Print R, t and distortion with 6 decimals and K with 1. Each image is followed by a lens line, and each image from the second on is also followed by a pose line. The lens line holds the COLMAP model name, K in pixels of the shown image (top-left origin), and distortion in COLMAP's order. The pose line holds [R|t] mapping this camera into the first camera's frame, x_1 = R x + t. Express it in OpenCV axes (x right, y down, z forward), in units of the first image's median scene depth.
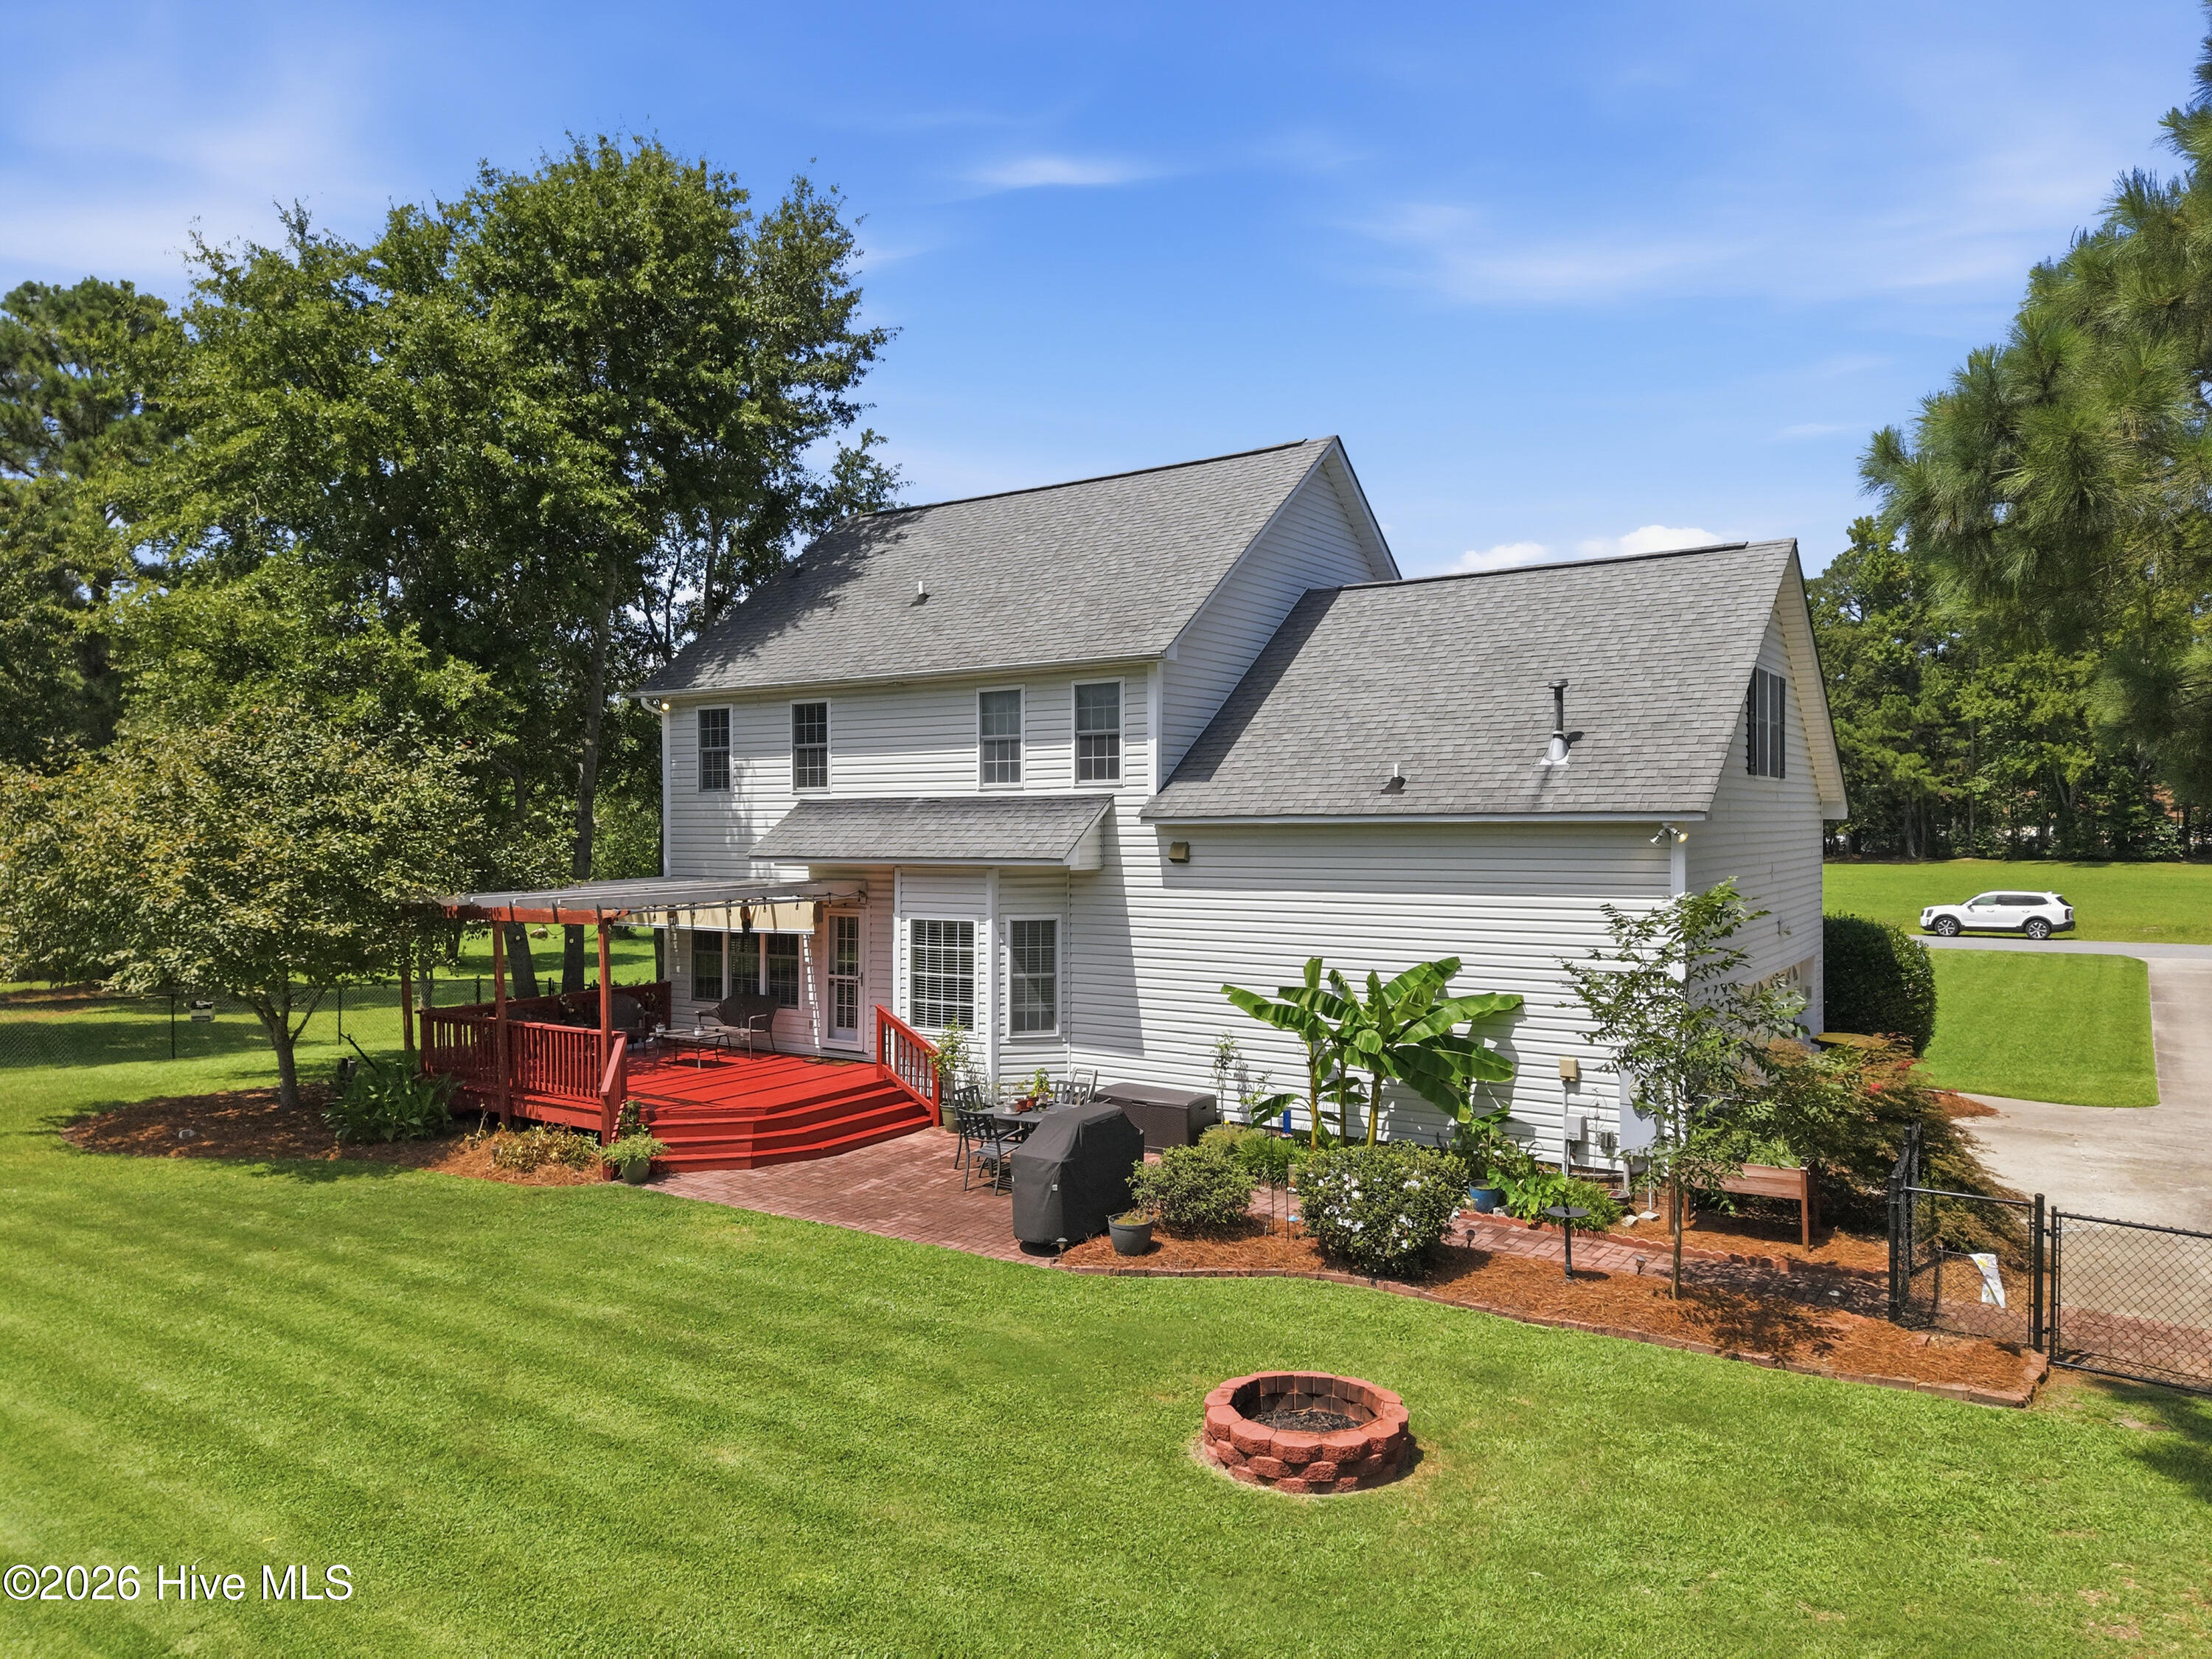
lens RADIAL K [[1512.2, 0, 1106.0], [0, 1512.2, 829.5], [0, 0, 1]] dist [0.109560, -0.000798]
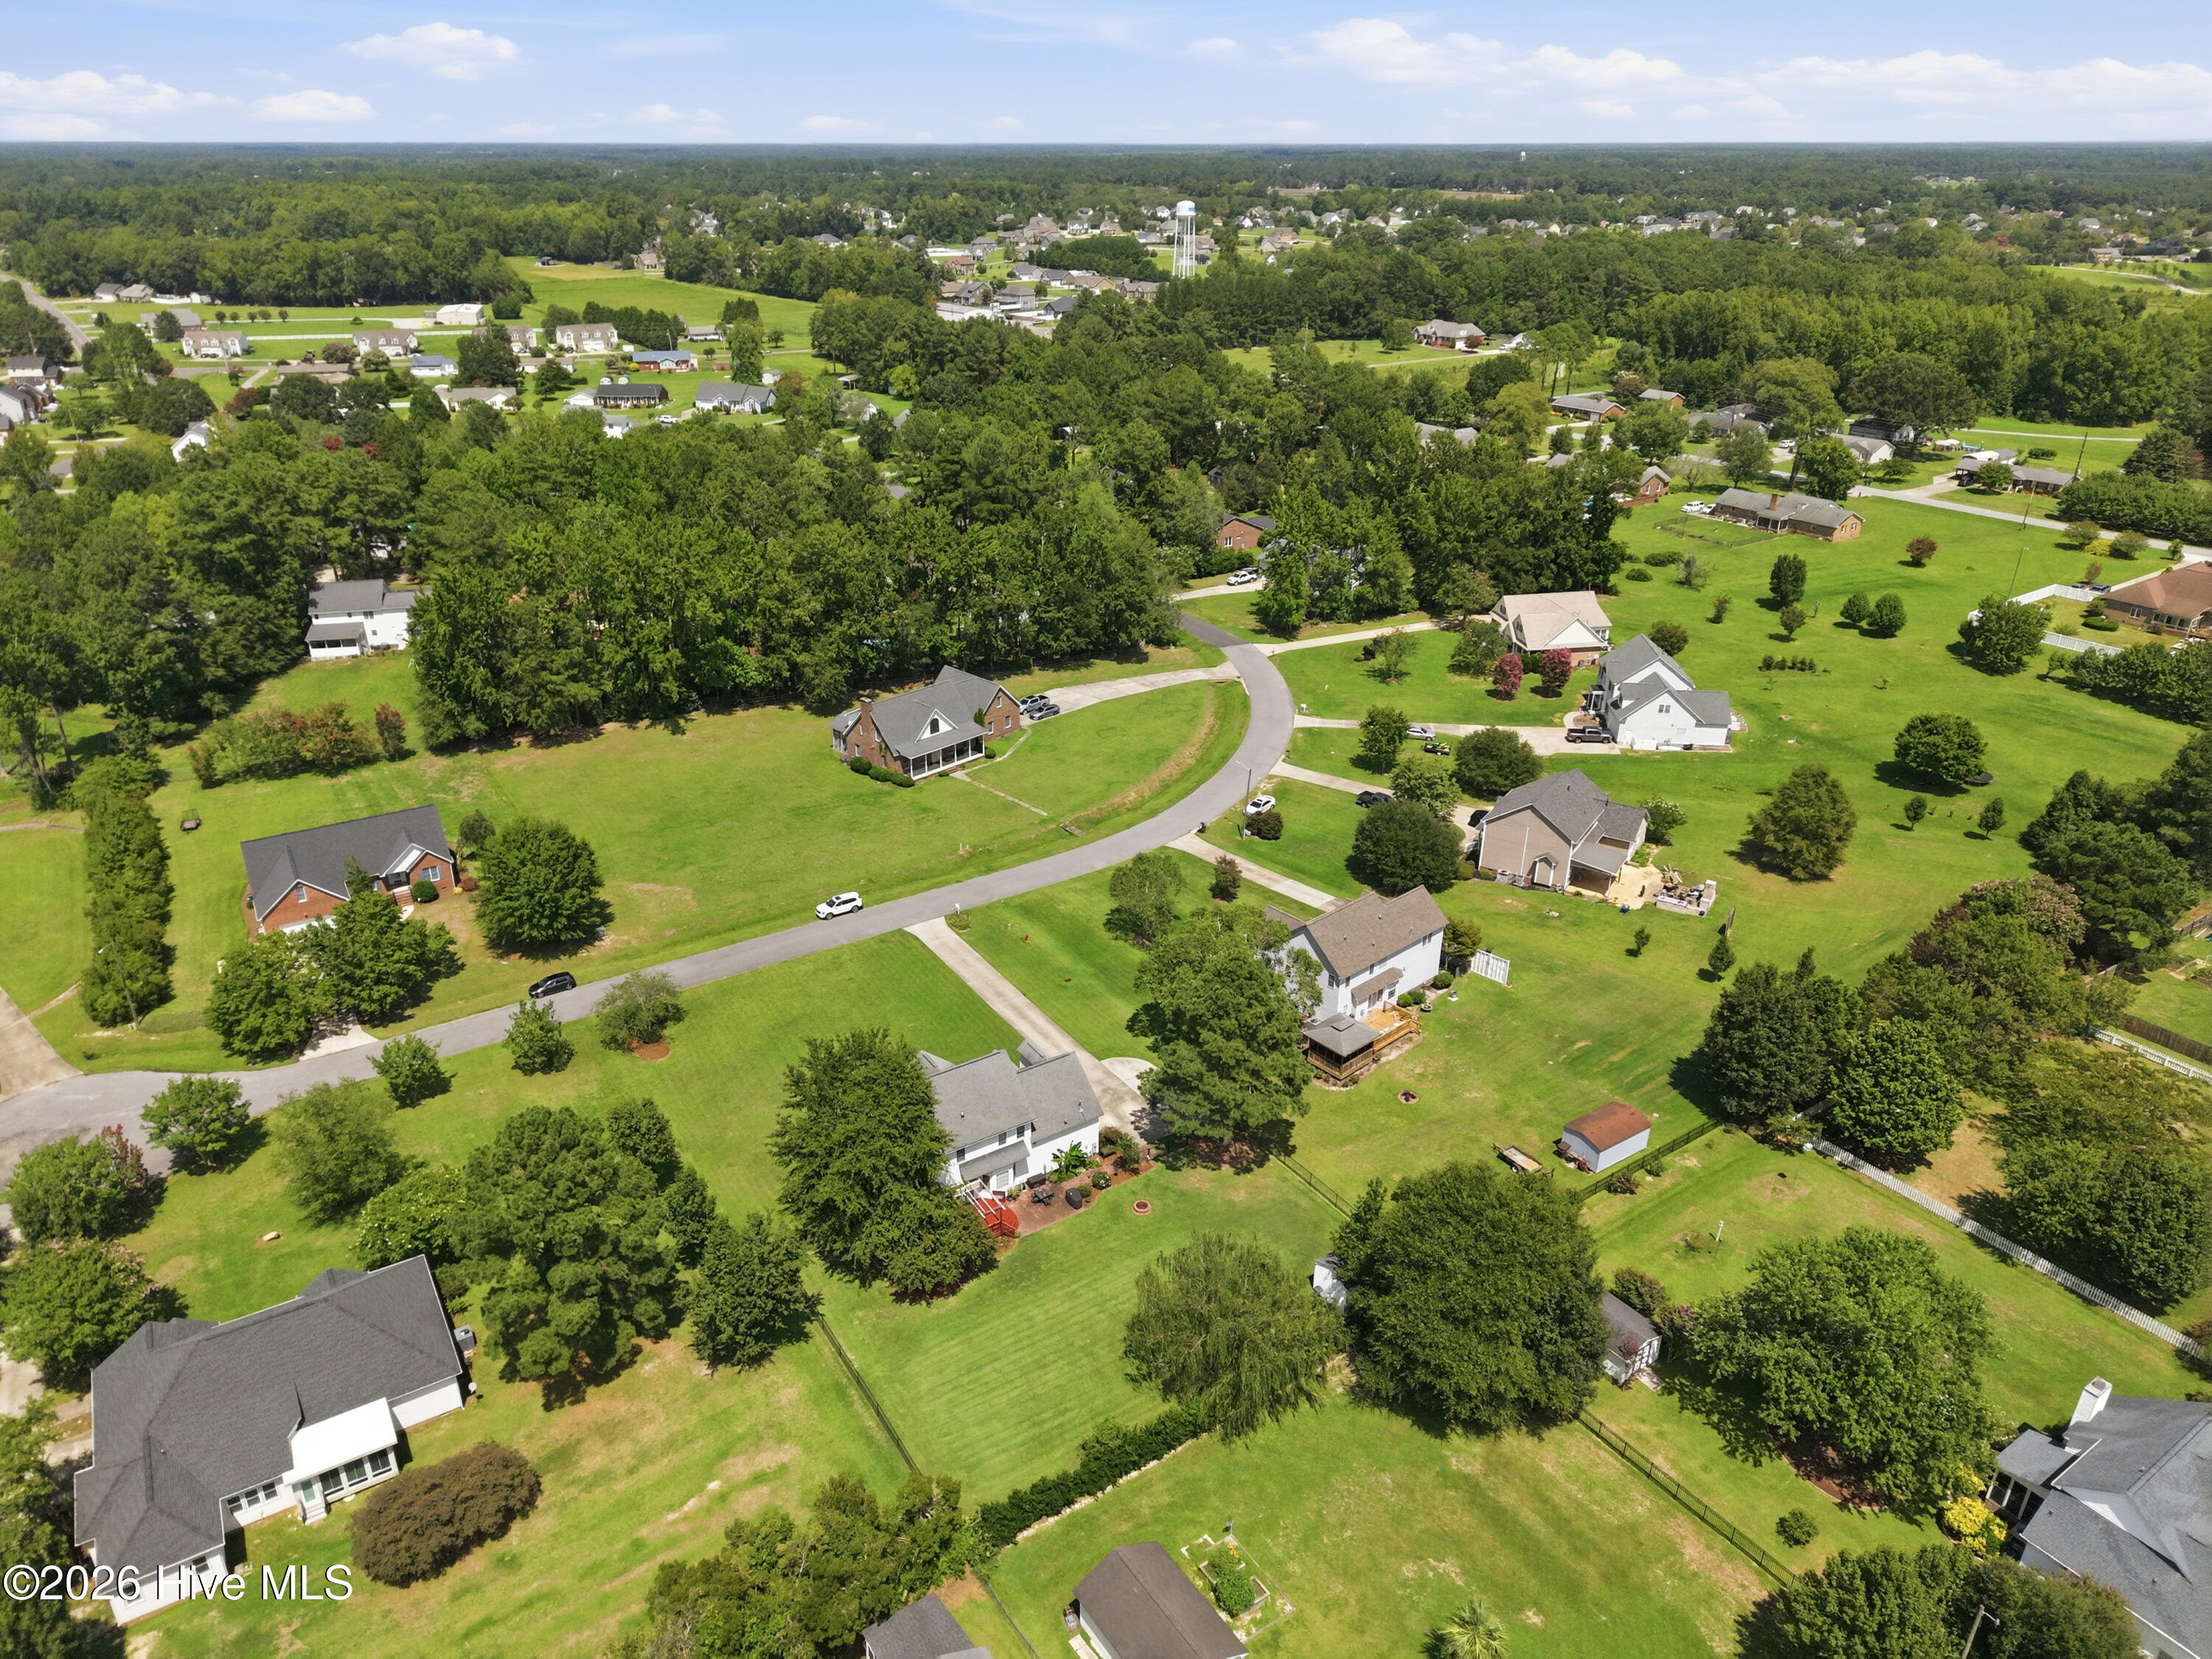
lens RADIAL K [[1512.2, 0, 1106.0], [0, 1512.2, 829.5], [0, 0, 1]] dist [0.109560, -0.000798]
pose [[0.368301, -0.363557, 0.855676, -4.393978], [0.005821, 0.921255, 0.388915, -3.354194], [-0.929688, -0.138257, 0.341415, -1.133684]]
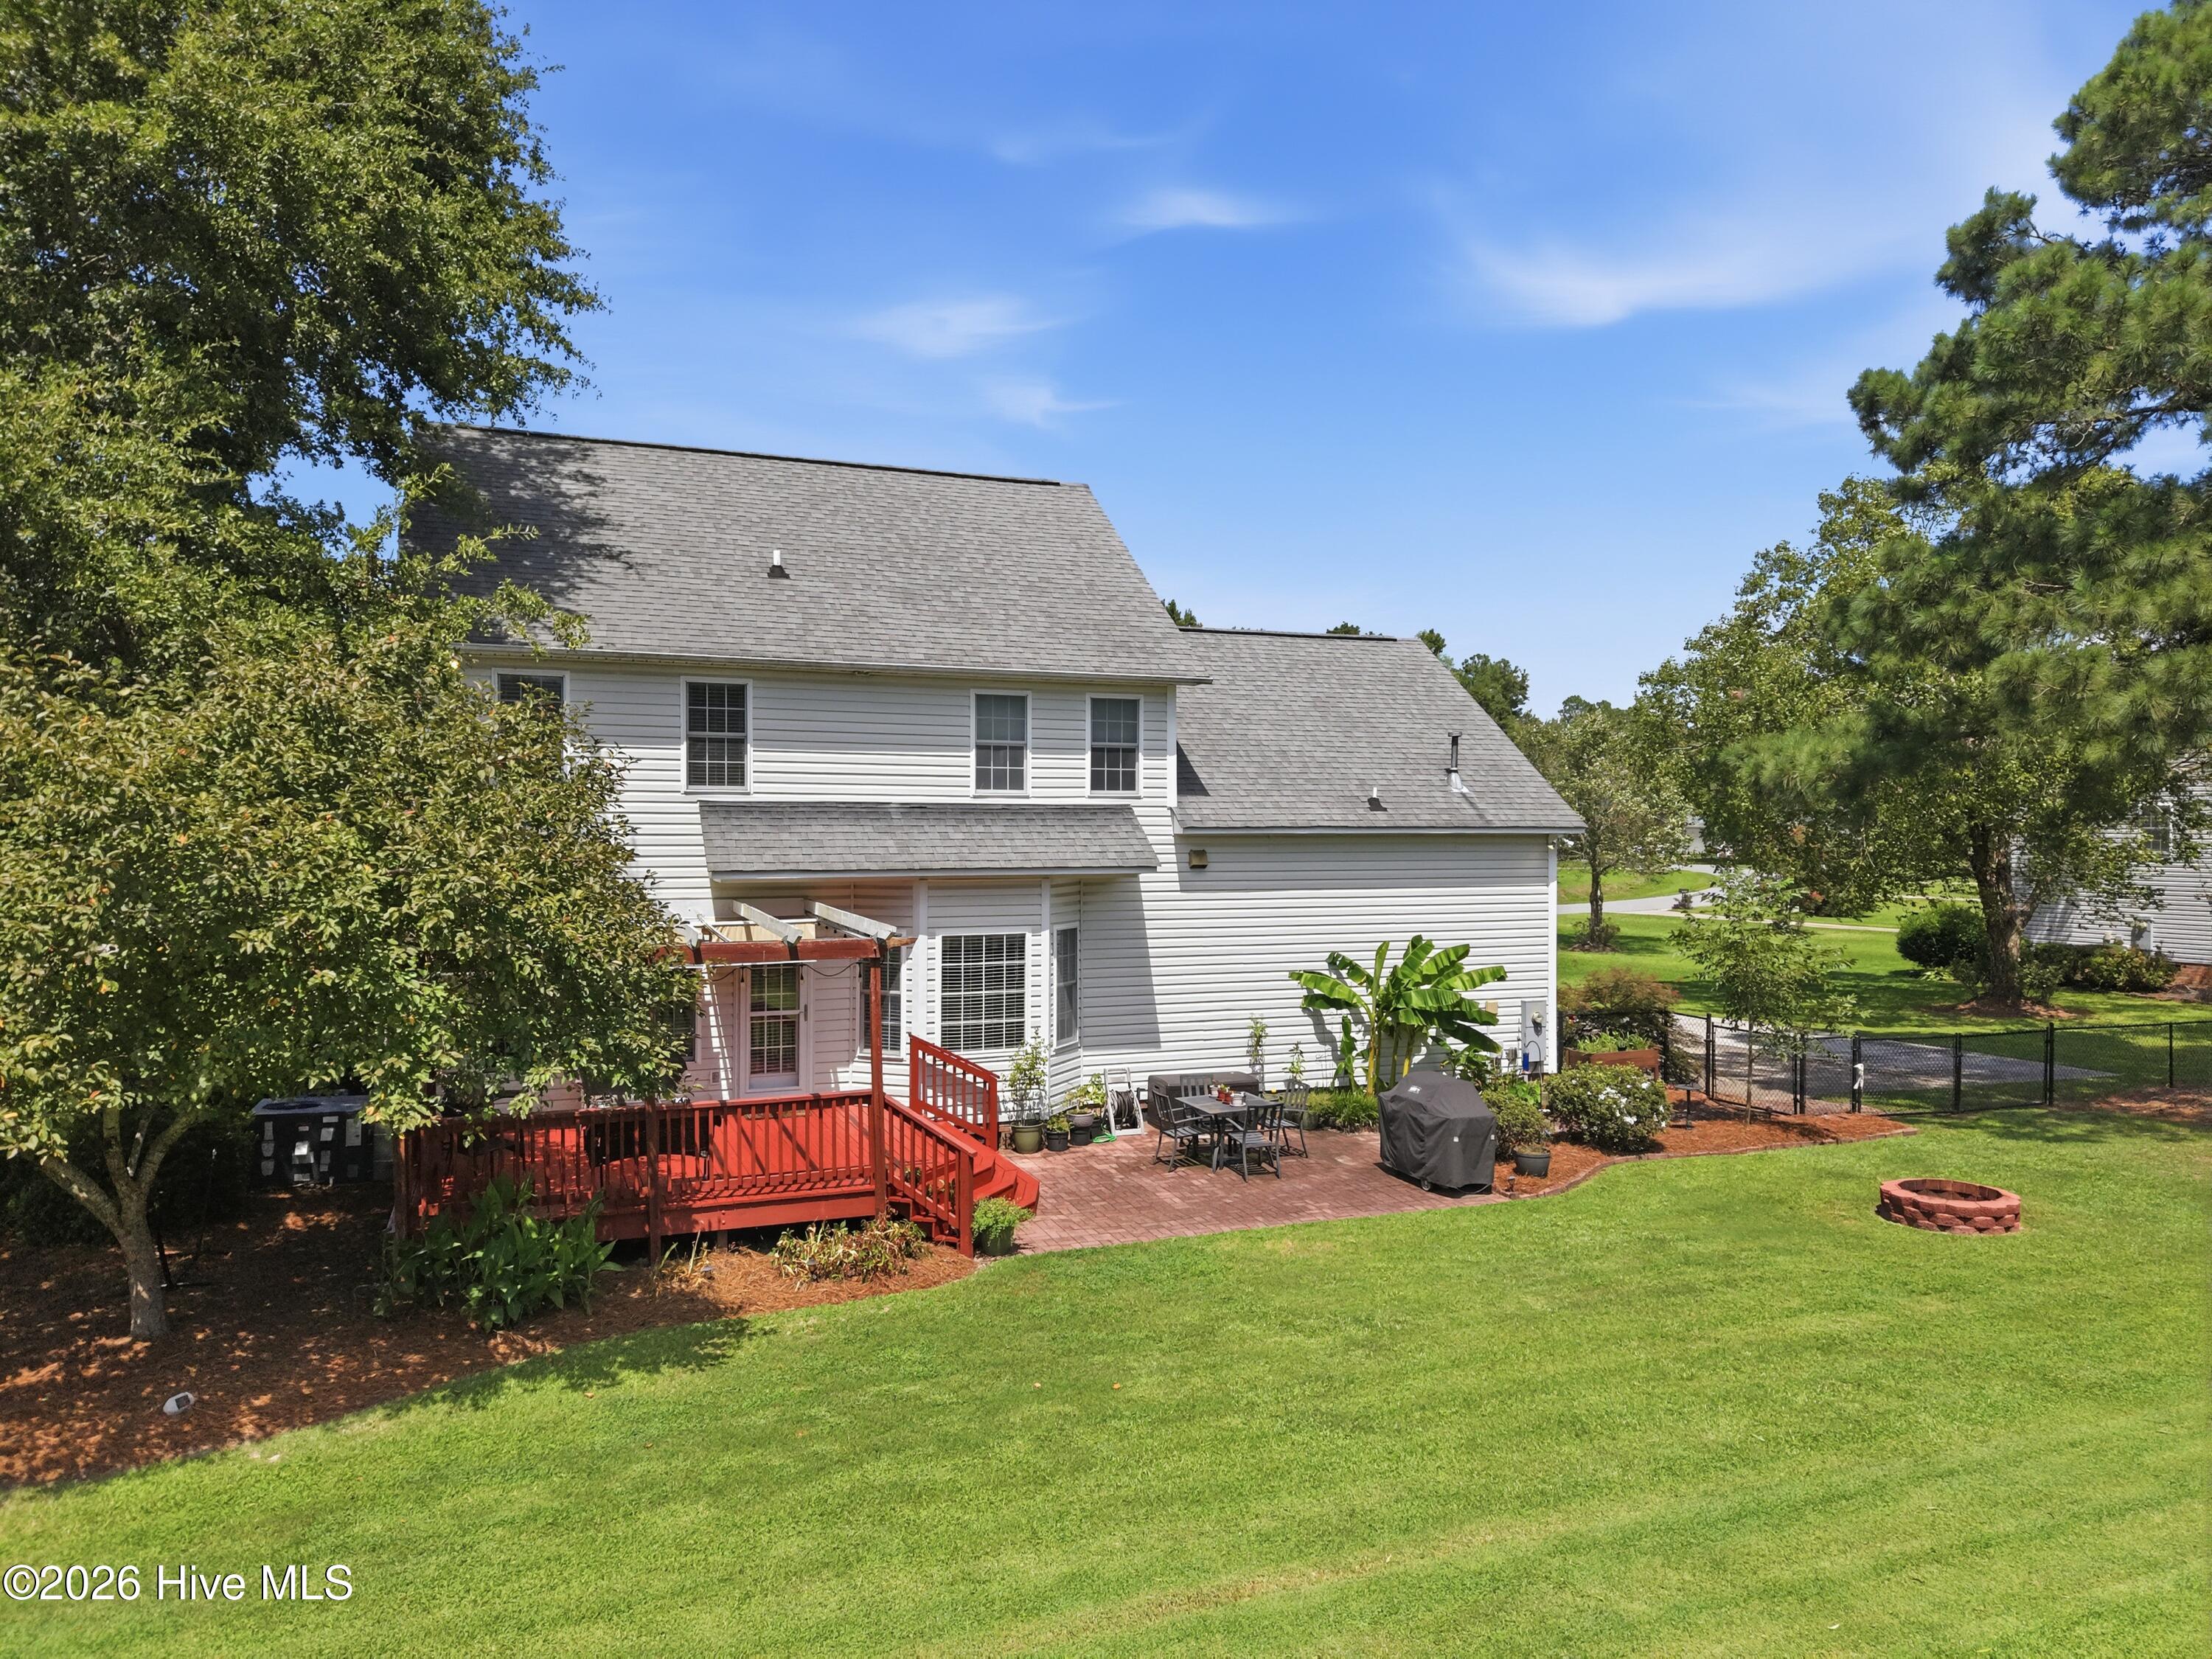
lens RADIAL K [[1512.2, 0, 1106.0], [0, 1512.2, 829.5], [0, 0, 1]] dist [0.109560, -0.000798]
pose [[0.556813, 0.014382, 0.830513, -0.847599], [0.002714, 0.999813, -0.019134, 0.013241], [-0.830633, 0.012908, 0.556670, 0.415593]]
